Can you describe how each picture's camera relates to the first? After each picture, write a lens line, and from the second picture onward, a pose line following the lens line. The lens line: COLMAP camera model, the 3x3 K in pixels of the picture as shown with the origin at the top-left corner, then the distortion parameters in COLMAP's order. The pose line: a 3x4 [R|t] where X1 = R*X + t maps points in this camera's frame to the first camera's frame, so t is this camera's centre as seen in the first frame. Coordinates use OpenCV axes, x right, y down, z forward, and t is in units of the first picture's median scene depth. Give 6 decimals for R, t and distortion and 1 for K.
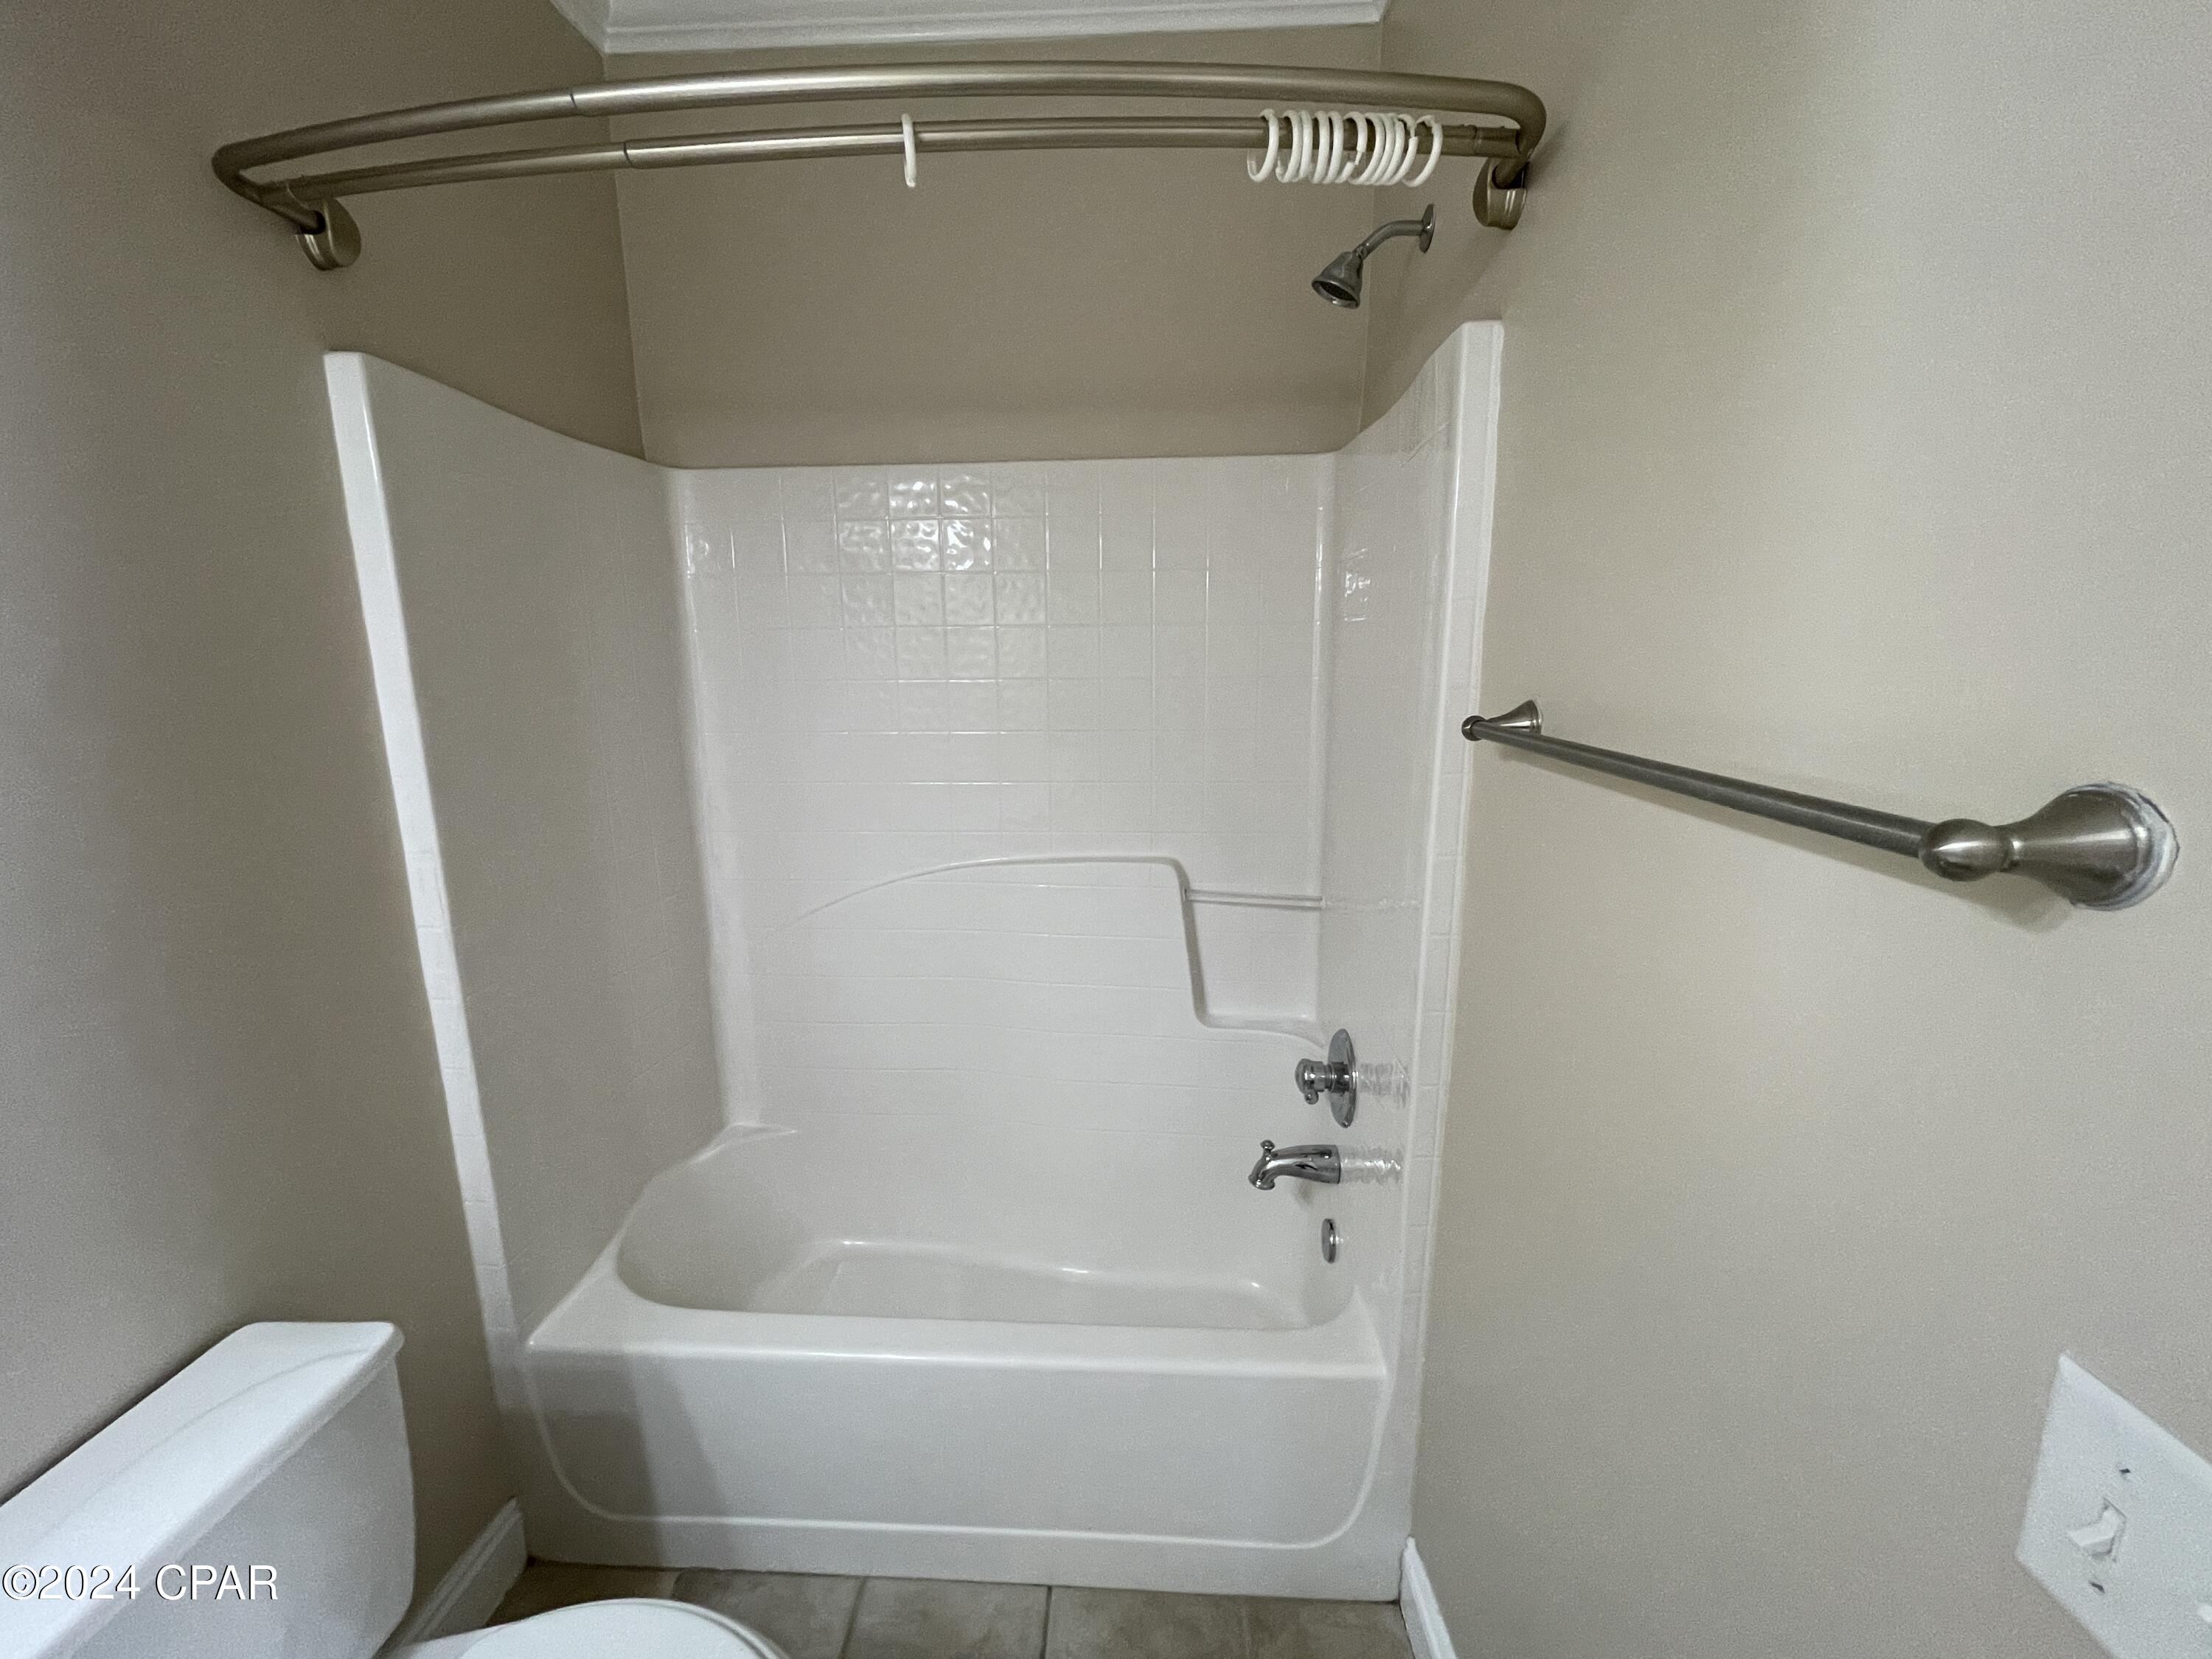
lens RADIAL K [[891.4, 0, 1097.2], [0, 891.4, 826.2], [0, 0, 1]] dist [0.001025, 0.000550]
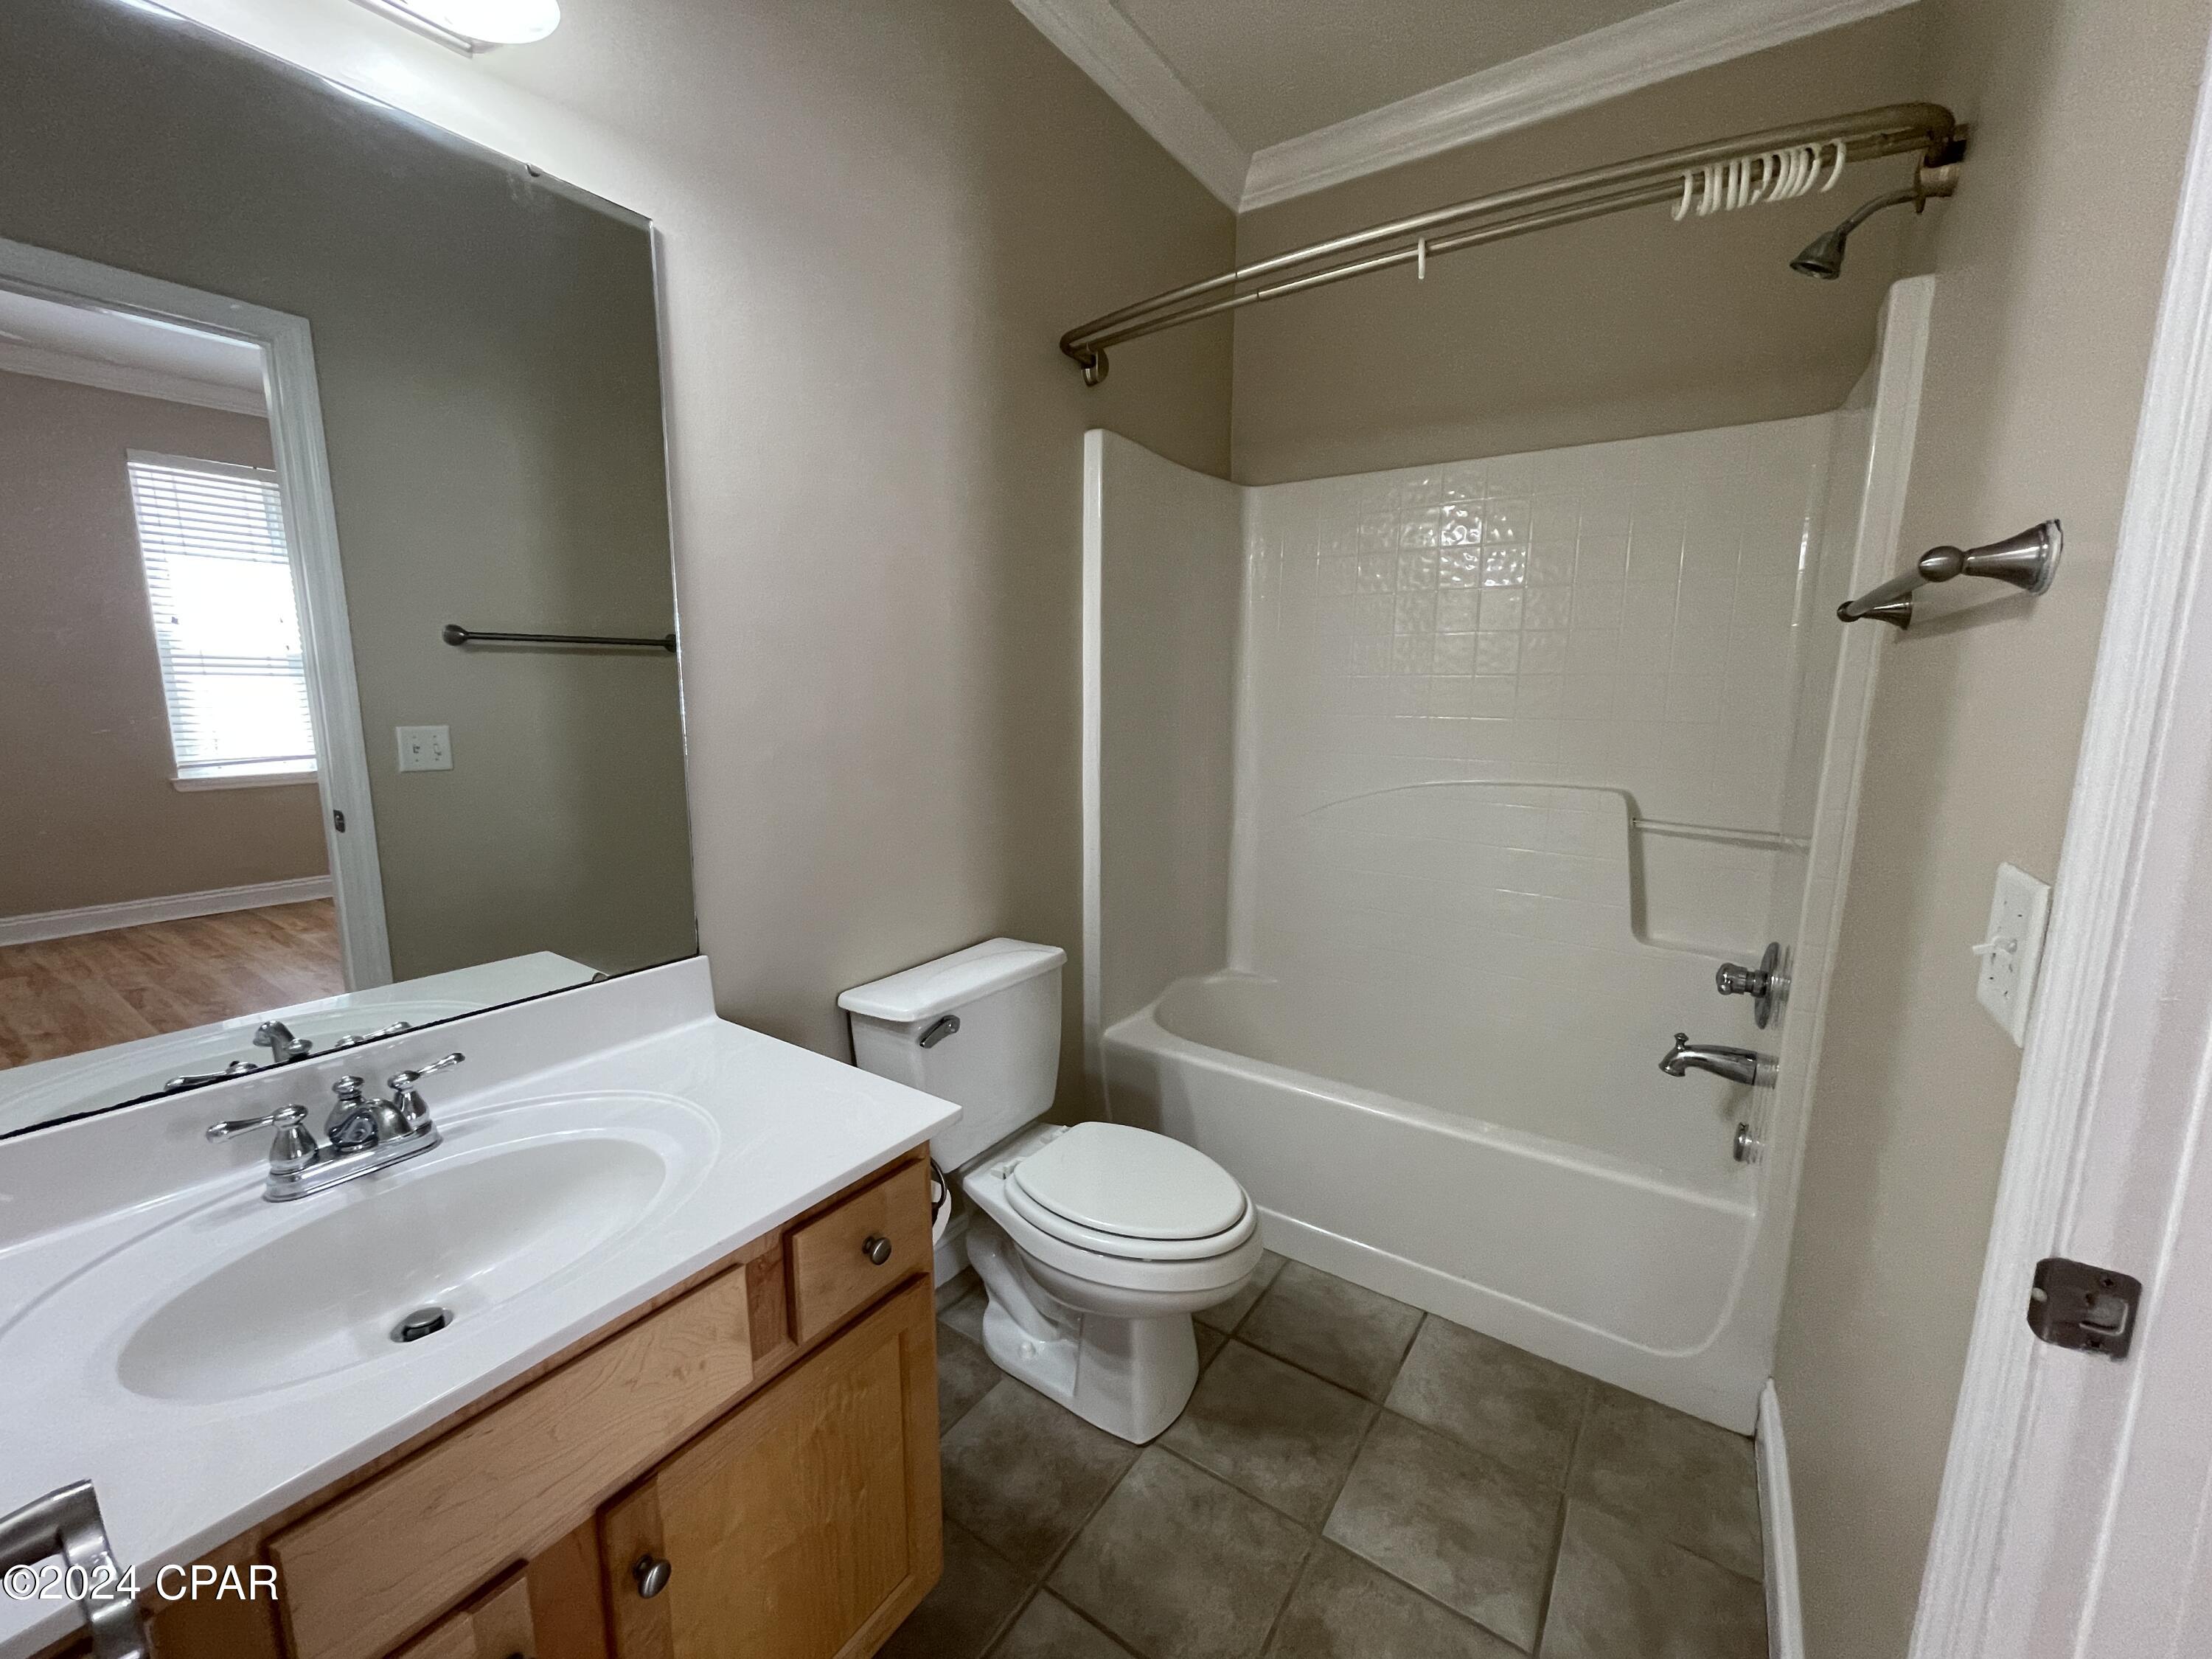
lens RADIAL K [[898.6, 0, 1106.0], [0, 898.6, 829.5], [0, 0, 1]] dist [0.001814, 0.000054]
pose [[0.852078, 0.098743, -0.514016, 0.157046], [-0.116844, 0.993146, -0.002908, 0.224674], [0.510206, 0.062538, 0.857776, -0.407058]]
